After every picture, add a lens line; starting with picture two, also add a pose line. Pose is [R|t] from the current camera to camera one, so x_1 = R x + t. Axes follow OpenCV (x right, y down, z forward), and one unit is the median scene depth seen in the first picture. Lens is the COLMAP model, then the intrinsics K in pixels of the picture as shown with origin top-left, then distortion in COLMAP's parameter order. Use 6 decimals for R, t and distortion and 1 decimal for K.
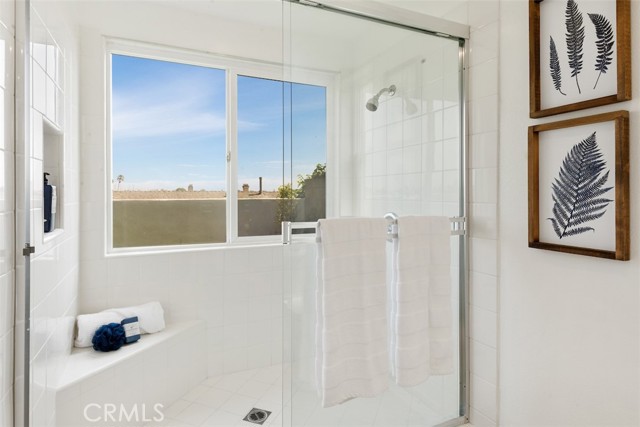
lens RADIAL K [[362.3, 0, 318.1], [0, 362.3, 198.1], [0, 0, 1]] dist [0.022019, -0.000592]
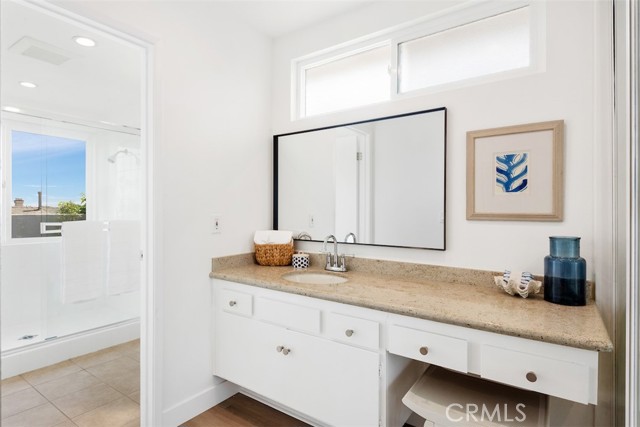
lens RADIAL K [[343.2, 0, 320.2], [0, 343.2, 204.0], [0, 0, 1]] dist [0.001034, -0.000118]
pose [[0.866373, 0.002417, 0.499392, 0.170555], [0.010259, 0.999691, -0.022636, 0.008112], [-0.499292, 0.024735, 0.866081, -0.847431]]
